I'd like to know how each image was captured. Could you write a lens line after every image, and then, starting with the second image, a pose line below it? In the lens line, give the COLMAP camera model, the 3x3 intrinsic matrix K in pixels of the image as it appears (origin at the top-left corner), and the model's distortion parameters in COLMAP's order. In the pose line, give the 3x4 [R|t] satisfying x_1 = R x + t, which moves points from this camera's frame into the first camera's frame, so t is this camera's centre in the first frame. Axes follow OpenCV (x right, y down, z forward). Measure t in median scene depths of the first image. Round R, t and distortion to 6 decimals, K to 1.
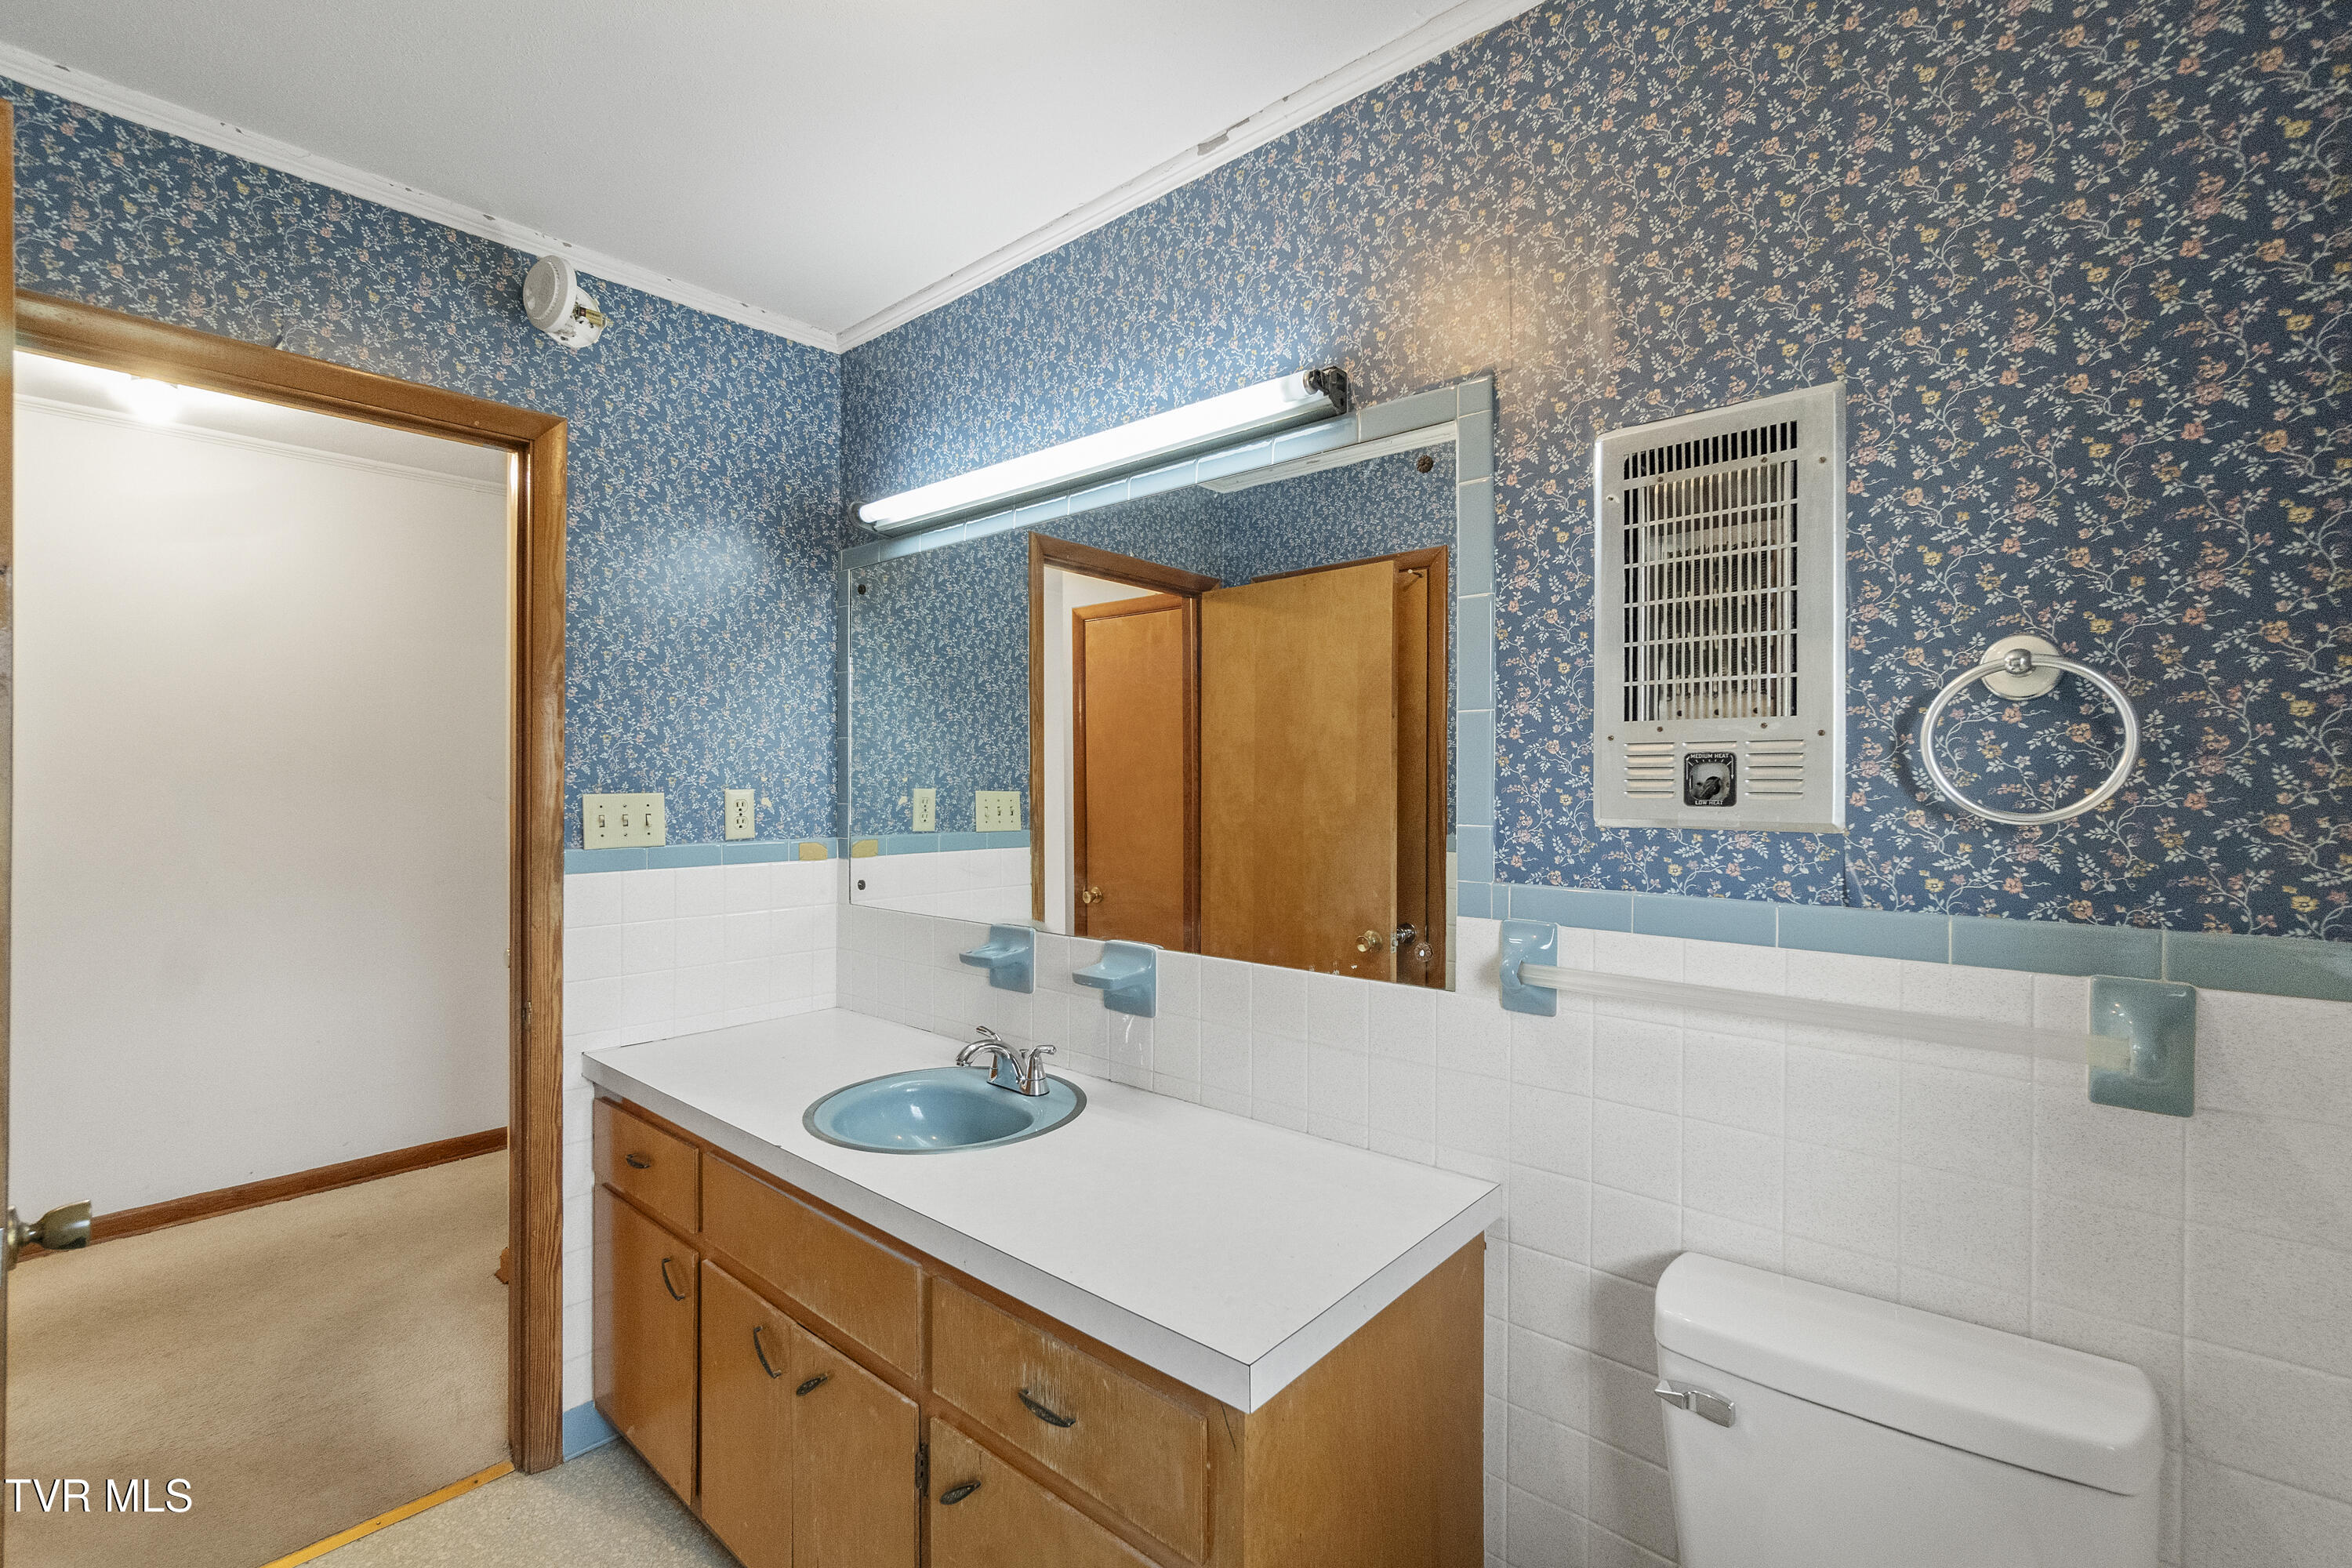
lens RADIAL K [[1023.1, 0, 1168.7], [0, 1023.1, 796.0], [0, 0, 1]] dist [-0.001271, 0.000583]
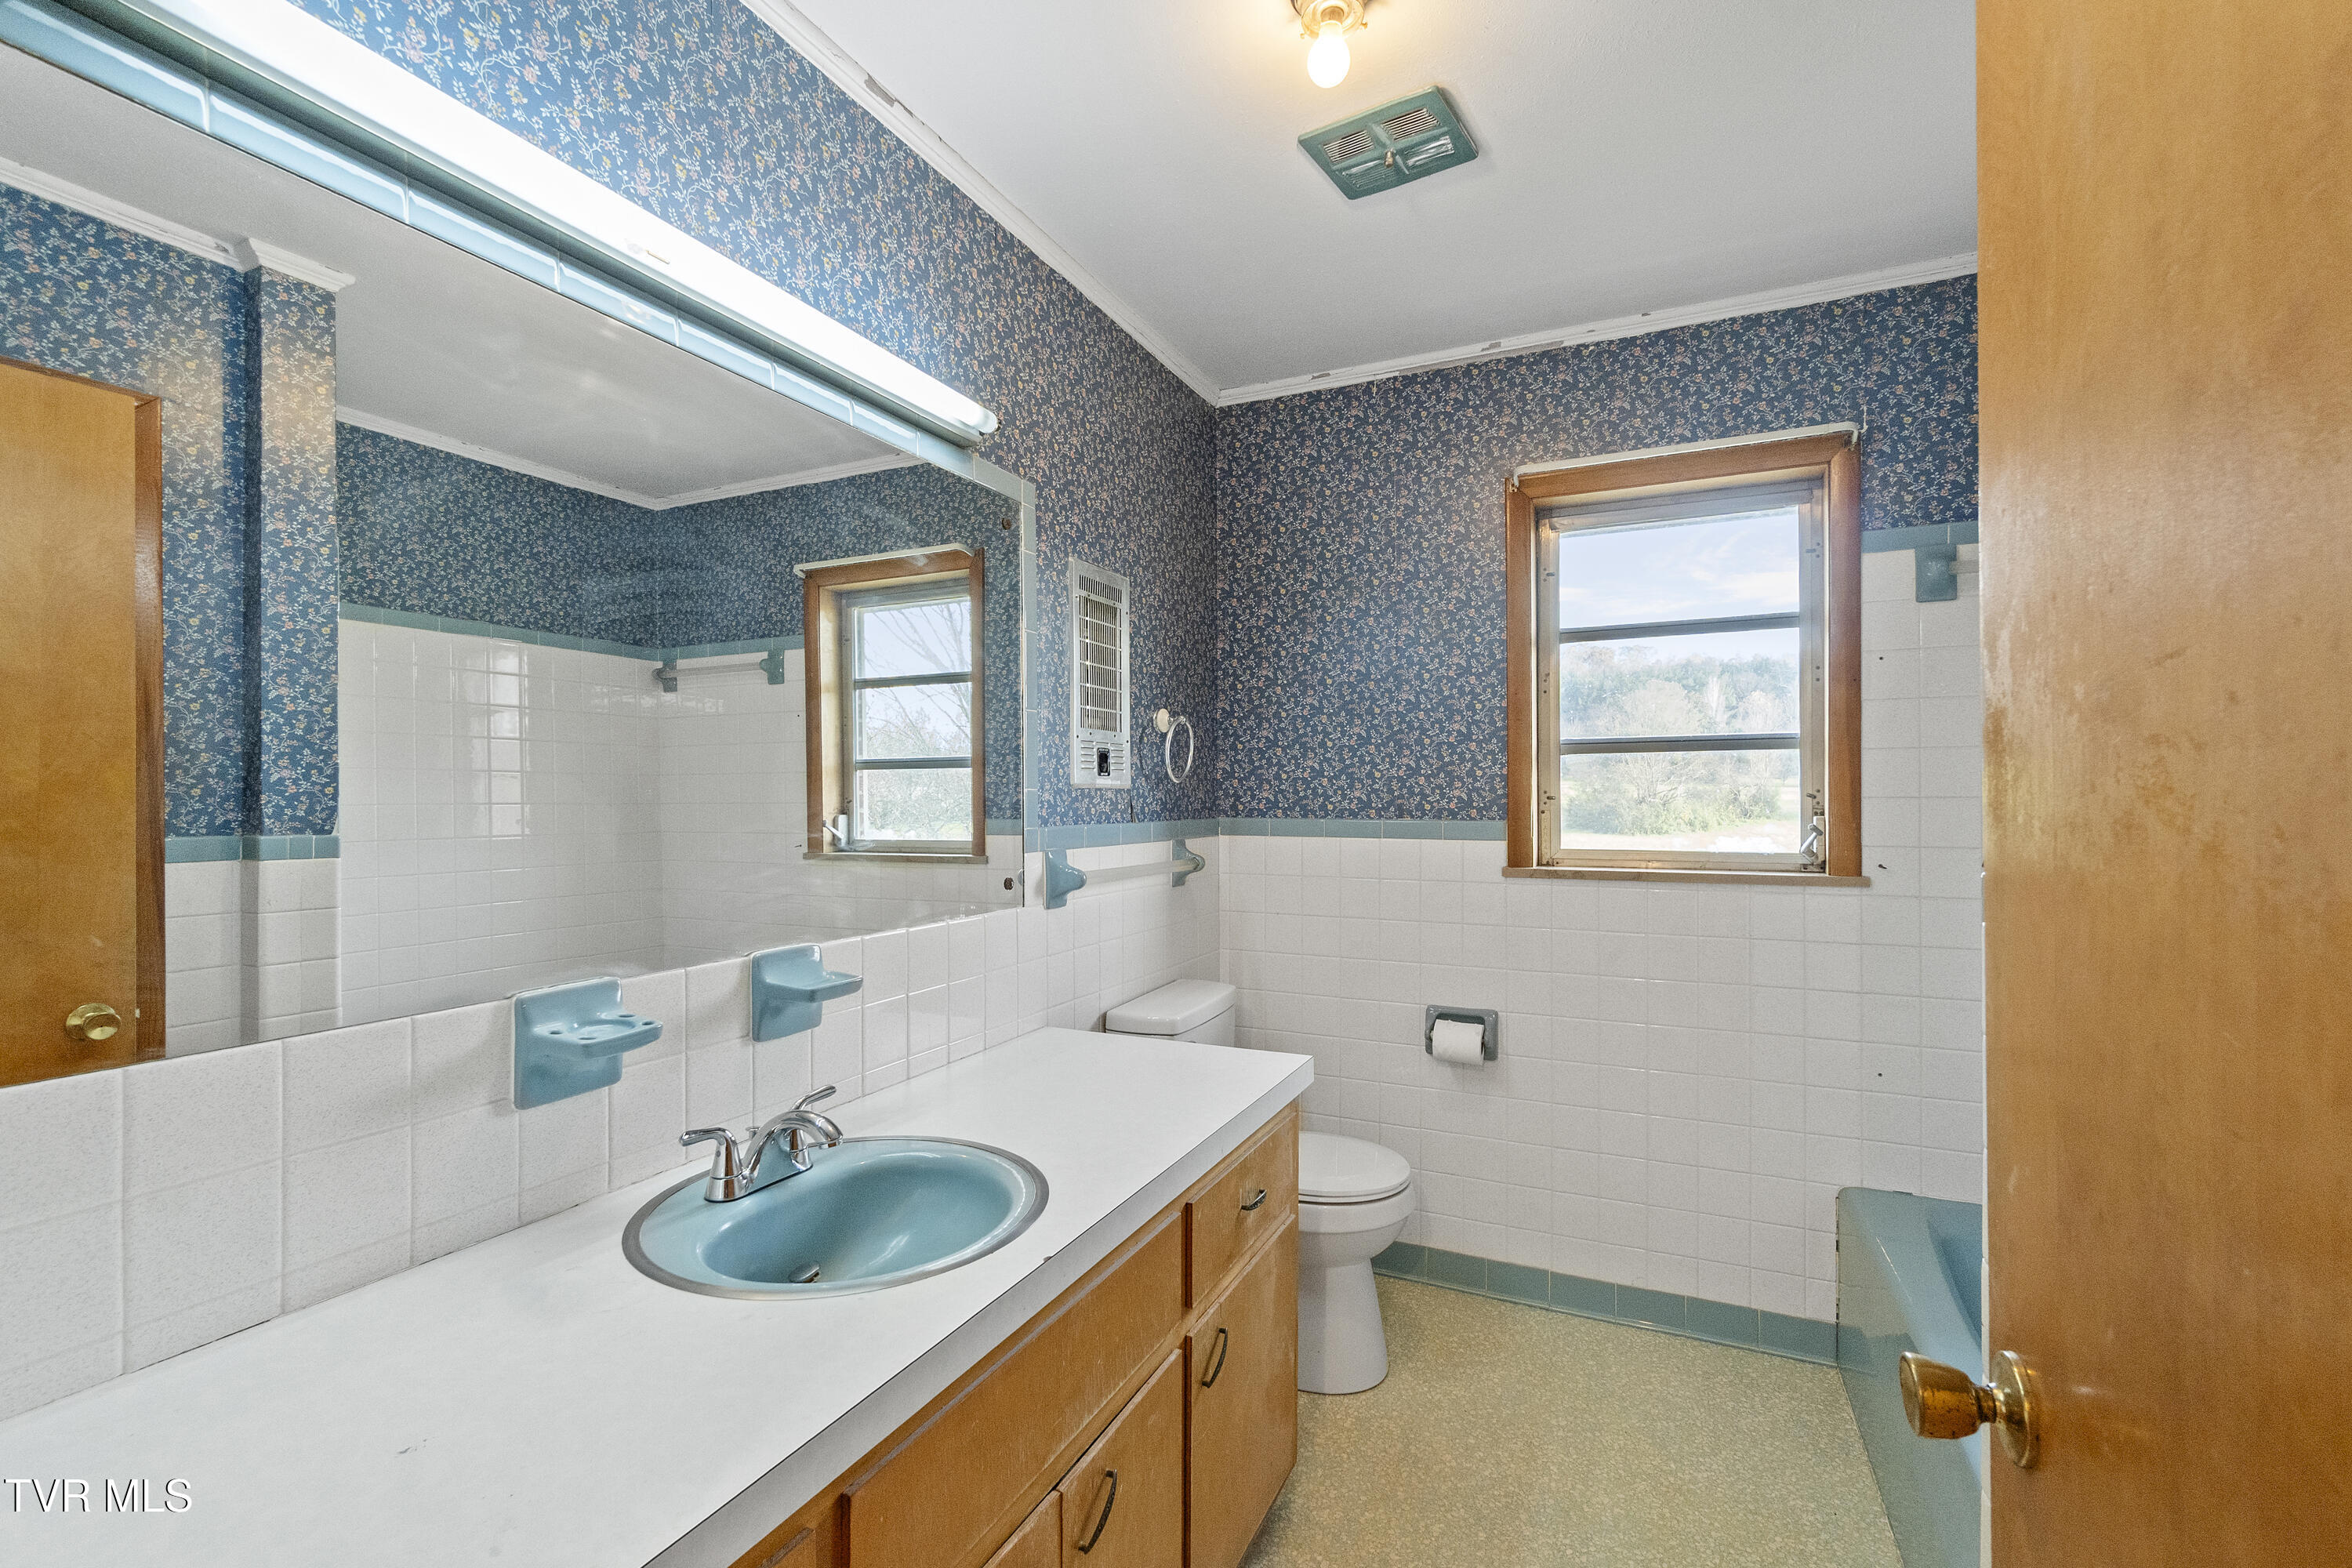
lens RADIAL K [[1023.1, 0, 1168.7], [0, 1023.1, 796.0], [0, 0, 1]] dist [-0.001271, 0.000583]
pose [[-0.265500, -0.006348, 0.964090, -1.277842], [0.006929, 0.999940, 0.008493, 0.030040], [-0.964086, 0.008935, -0.265440, 1.321170]]
